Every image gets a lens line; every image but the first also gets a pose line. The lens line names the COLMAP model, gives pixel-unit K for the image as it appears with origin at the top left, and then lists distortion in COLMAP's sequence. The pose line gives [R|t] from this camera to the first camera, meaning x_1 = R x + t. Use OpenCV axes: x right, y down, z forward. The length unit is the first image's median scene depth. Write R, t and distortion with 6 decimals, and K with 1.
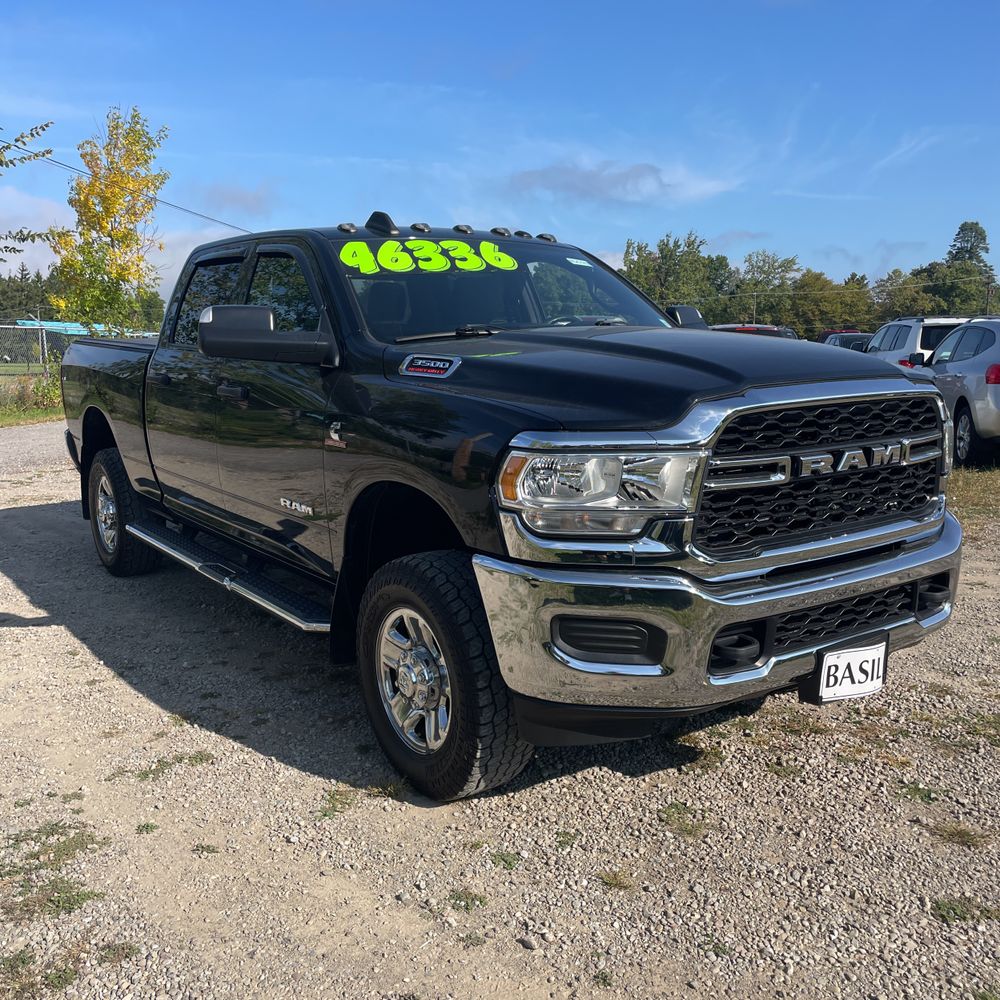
lens RADIAL K [[990.0, 0, 479.9], [0, 990.0, 509.7], [0, 0, 1]] dist [0.102636, -0.137494]
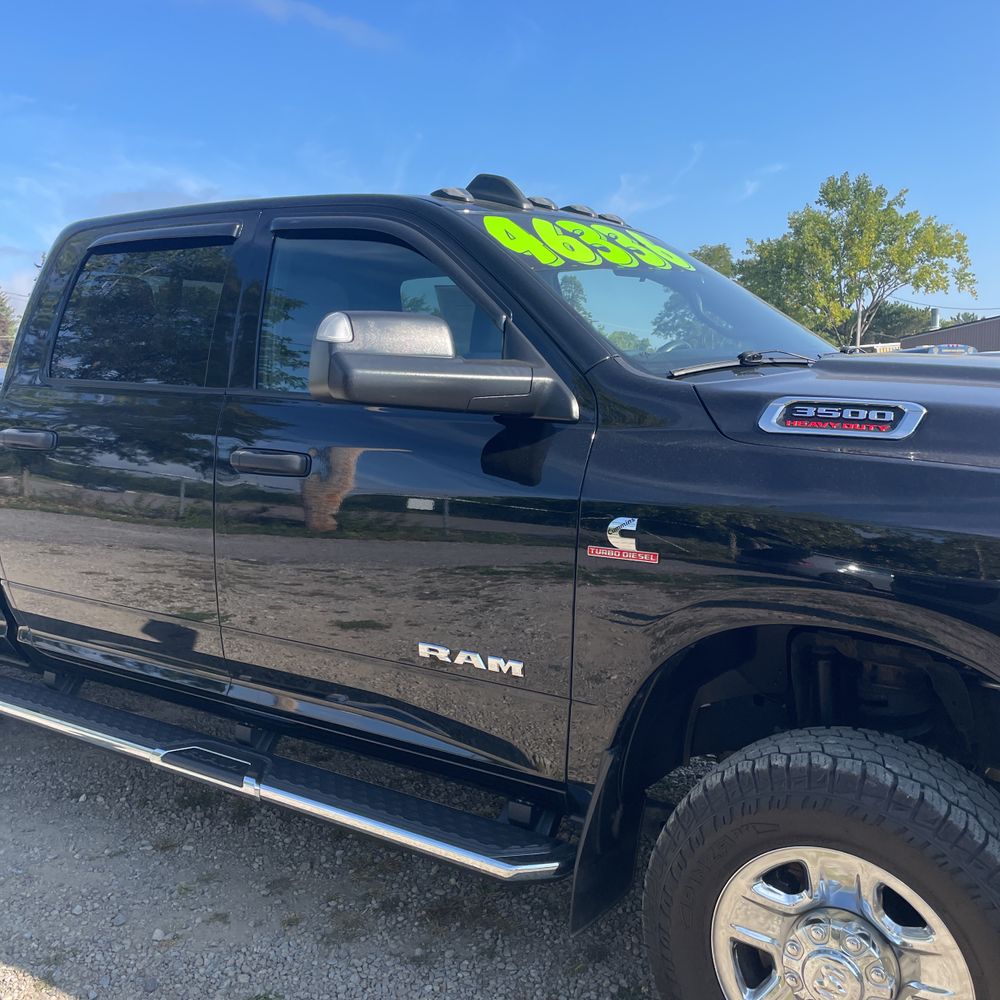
lens RADIAL K [[1007.0, 0, 502.5], [0, 1007.0, 487.4], [0, 0, 1]] dist [0.133280, -0.254204]
pose [[0.929162, -0.036615, 0.367855, -0.346472], [0.057167, 0.997344, -0.045125, -0.068821], [-0.365226, 0.062957, 0.928788, 0.406176]]
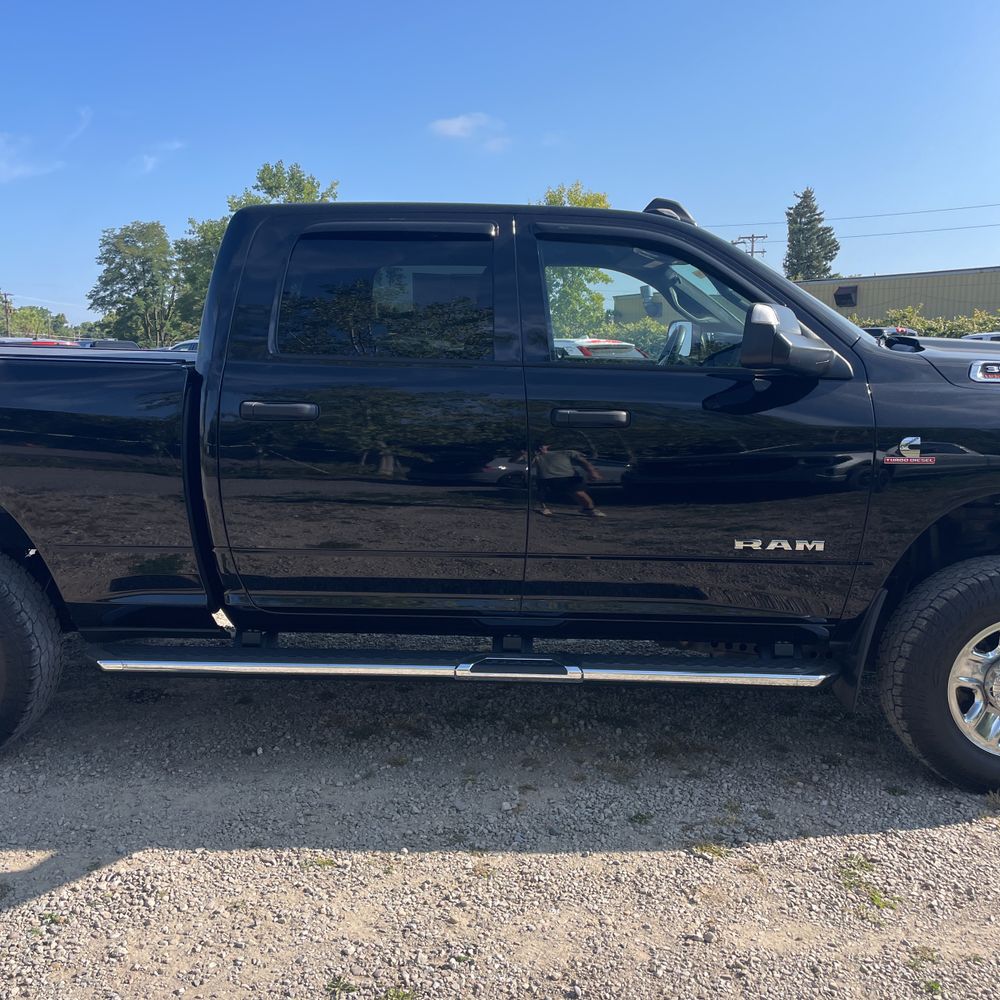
lens RADIAL K [[1036.3, 0, 473.2], [0, 1036.3, 499.1], [0, 0, 1]] dist [0.114161, -0.204101]
pose [[0.620652, -0.101909, 0.777435, -0.934357], [0.129738, 0.991198, 0.026356, -0.089846], [-0.773278, 0.084505, 0.628410, 0.590284]]
